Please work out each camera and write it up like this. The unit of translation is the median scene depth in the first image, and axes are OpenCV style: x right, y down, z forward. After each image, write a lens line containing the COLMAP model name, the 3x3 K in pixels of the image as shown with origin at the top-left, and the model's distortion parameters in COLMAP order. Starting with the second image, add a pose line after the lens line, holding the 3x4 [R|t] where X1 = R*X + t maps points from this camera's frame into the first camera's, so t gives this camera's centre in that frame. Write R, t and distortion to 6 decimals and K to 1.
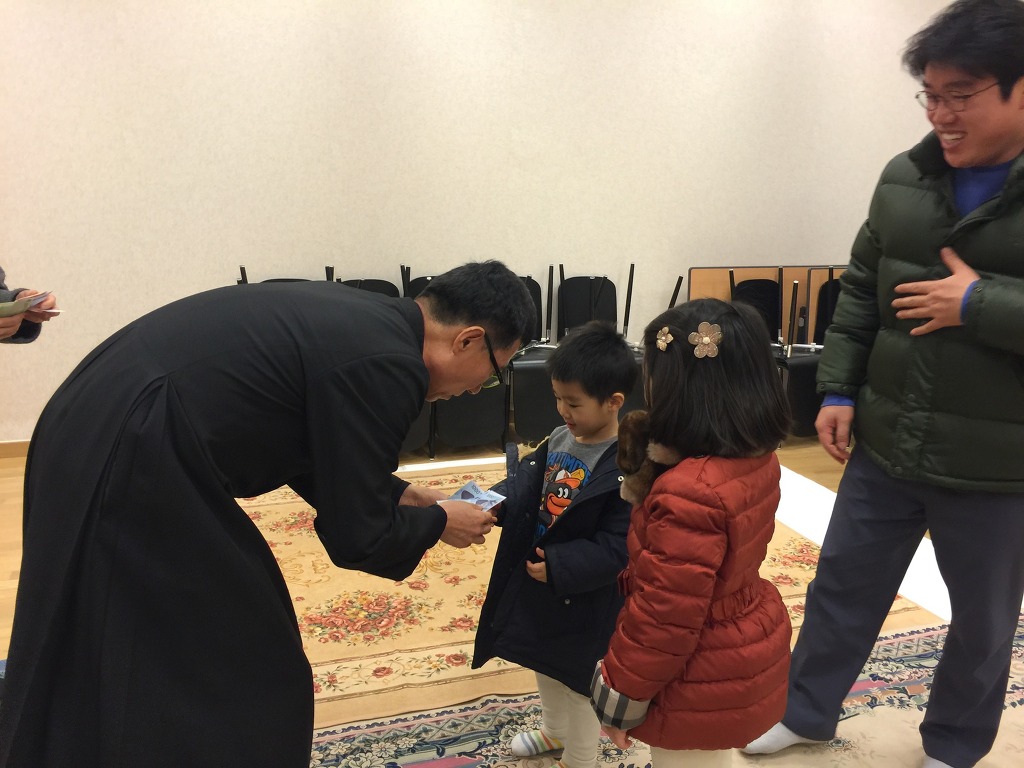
lens RADIAL K [[865.0, 0, 508.1], [0, 865.0, 383.6], [0, 0, 1]] dist [0.069052, -0.077851]
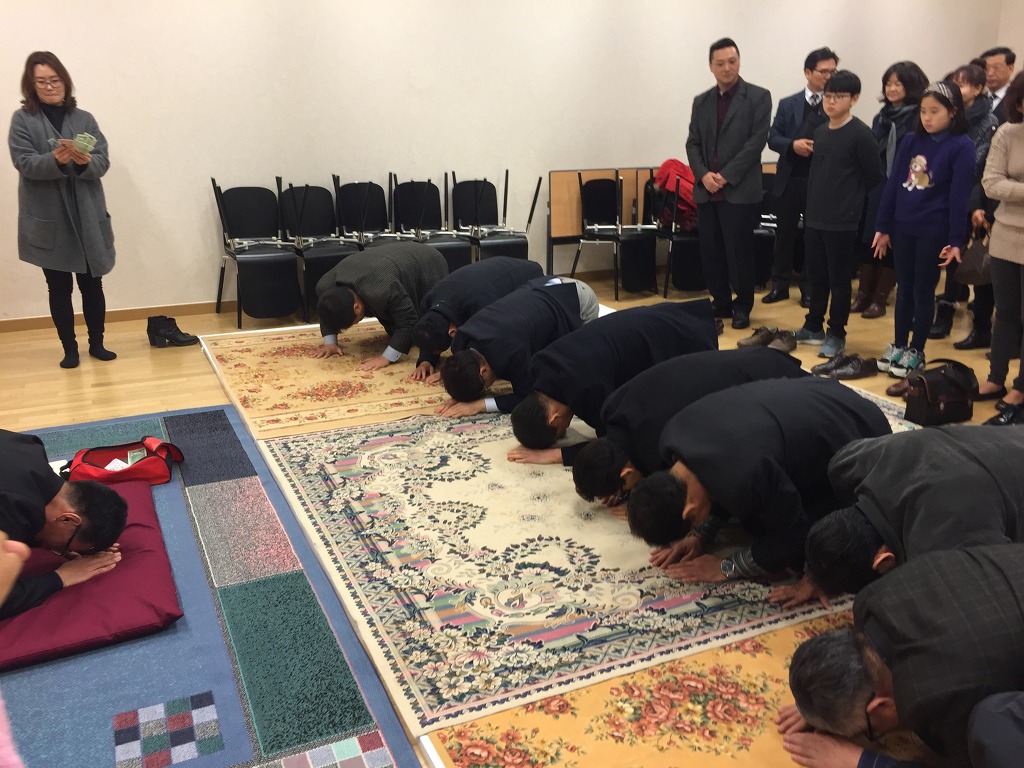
lens RADIAL K [[865.0, 0, 514.5], [0, 865.0, 377.6], [0, 0, 1]] dist [0.069052, -0.077851]
pose [[0.993110, -0.054497, 0.103748, -0.002043], [0.045820, 0.995390, 0.084254, 0.136602], [-0.107861, -0.078919, 0.991029, -0.699744]]
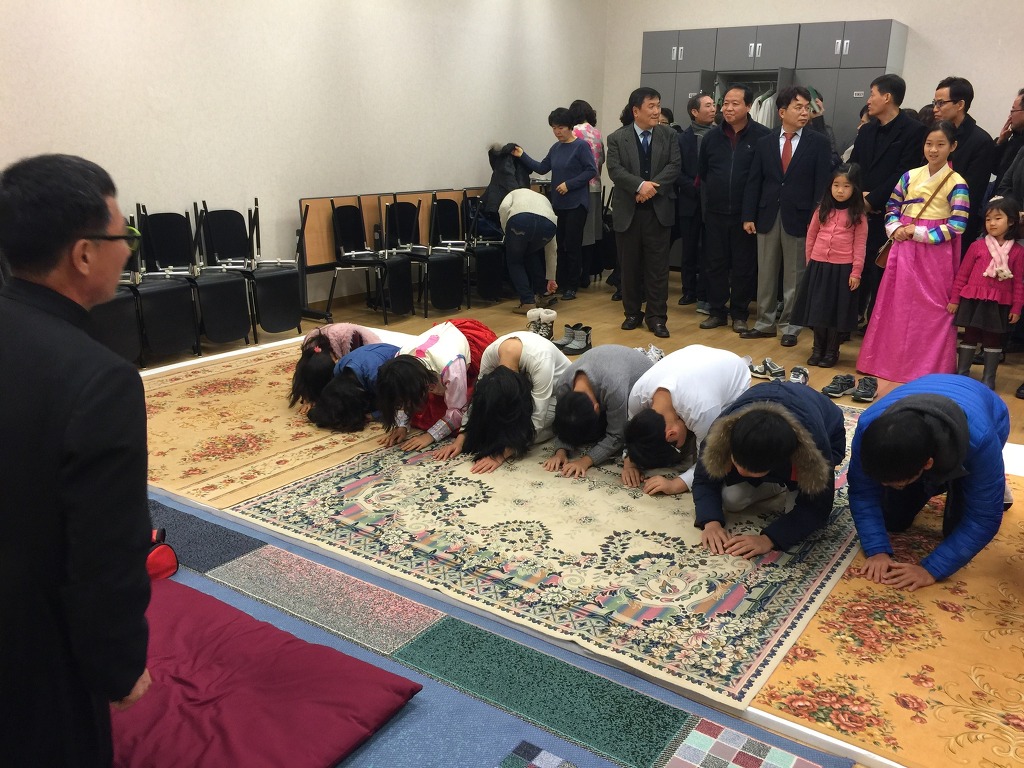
lens RADIAL K [[865.0, 0, 505.3], [0, 865.0, 382.3], [0, 0, 1]] dist [0.069052, -0.077851]
pose [[0.801948, -0.174314, 0.571396, -0.678580], [0.135979, 0.984638, 0.109536, 0.073312], [-0.581712, -0.010144, 0.813332, -0.488949]]
